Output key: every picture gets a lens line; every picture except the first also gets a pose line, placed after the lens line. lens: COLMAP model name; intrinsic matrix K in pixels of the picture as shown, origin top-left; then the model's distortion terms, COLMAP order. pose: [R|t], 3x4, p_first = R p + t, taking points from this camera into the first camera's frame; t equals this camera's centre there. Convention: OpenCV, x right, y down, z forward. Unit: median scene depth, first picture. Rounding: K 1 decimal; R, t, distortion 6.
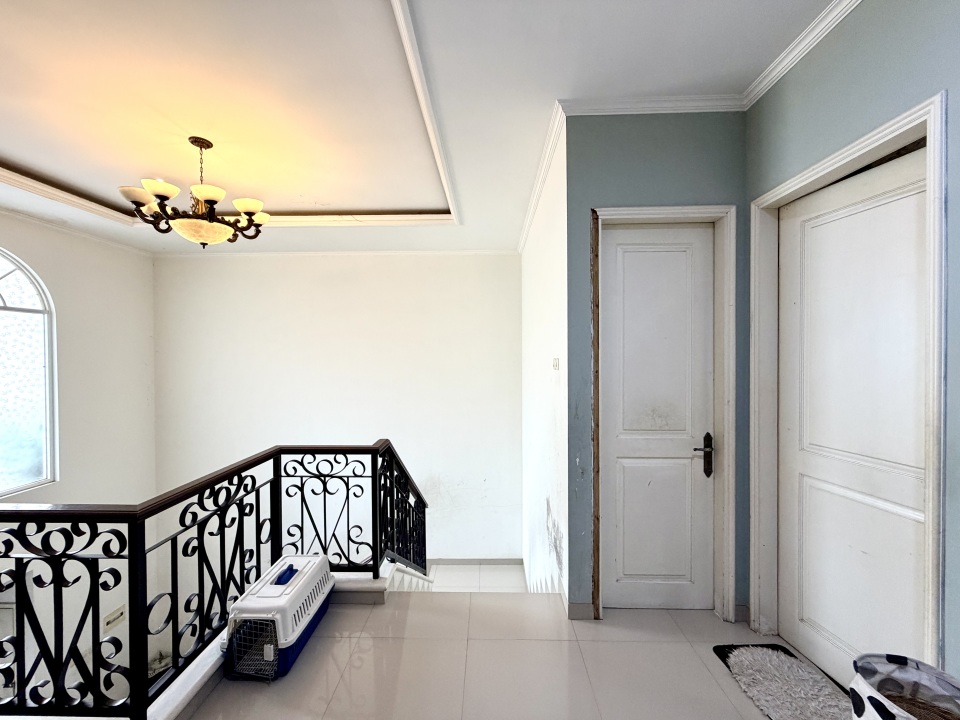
lens RADIAL K [[383.7, 0, 480.0], [0, 383.7, 360.0], [0, 0, 1]] dist [0.000423, 0.000019]
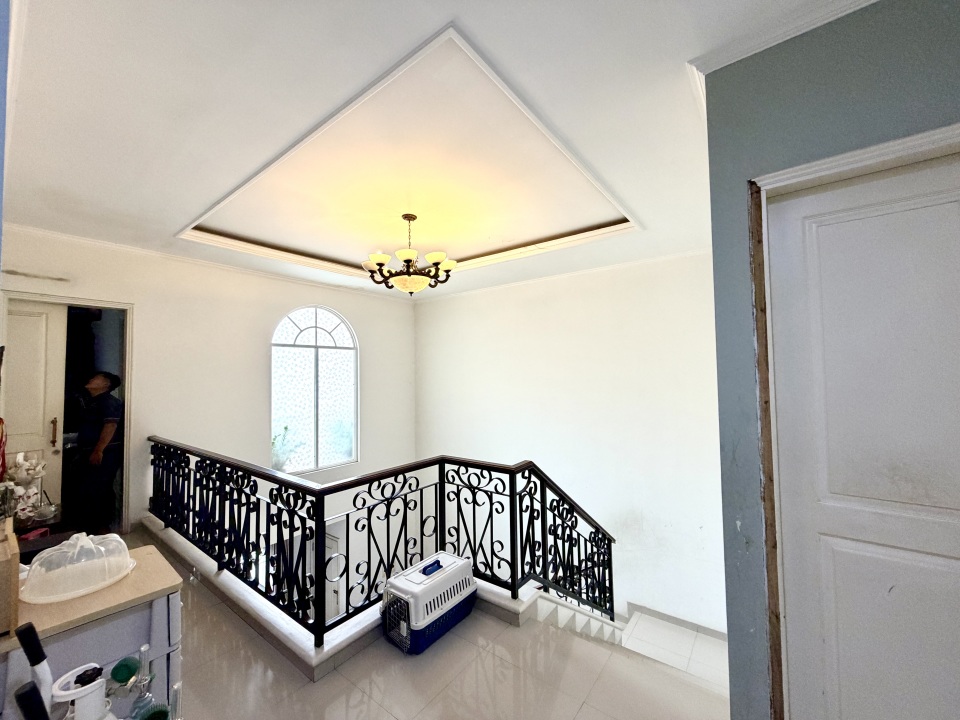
lens RADIAL K [[383.7, 0, 480.0], [0, 383.7, 360.0], [0, 0, 1]] dist [0.000423, 0.000019]
pose [[0.809217, -0.028380, -0.586824, 0.273131], [0.001920, 0.998955, -0.045663, -0.015422], [0.587507, 0.035824, 0.808426, 0.104153]]
